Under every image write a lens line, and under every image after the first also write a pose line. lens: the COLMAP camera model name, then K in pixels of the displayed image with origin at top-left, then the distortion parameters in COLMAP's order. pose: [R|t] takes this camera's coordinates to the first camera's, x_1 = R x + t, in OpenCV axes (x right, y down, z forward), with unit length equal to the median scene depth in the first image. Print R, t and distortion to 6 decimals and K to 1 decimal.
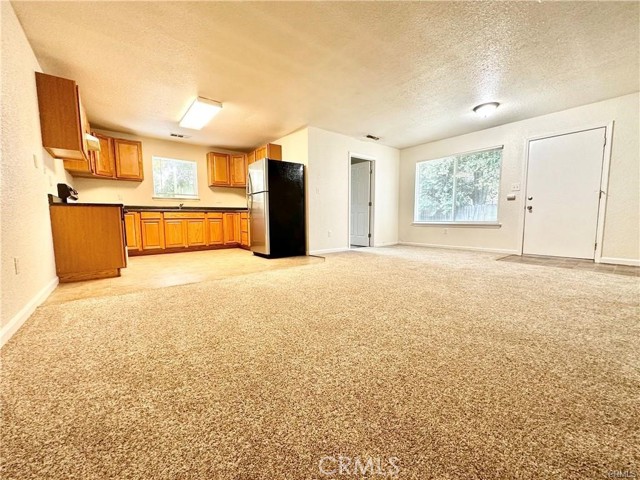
lens RADIAL K [[251.9, 0, 320.0], [0, 251.9, 240.0], [0, 0, 1]] dist [-0.000211, 0.000069]
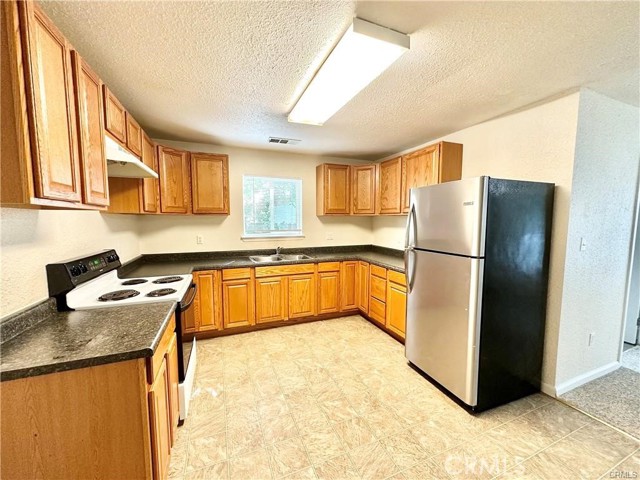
lens RADIAL K [[251.9, 0, 320.0], [0, 251.9, 240.0], [0, 0, 1]] dist [-0.000211, 0.000069]
pose [[0.956062, 0.030276, -0.291596, -0.296600], [-0.033244, 0.999434, -0.005231, -0.180202], [0.291272, 0.014695, 0.956527, 0.462946]]
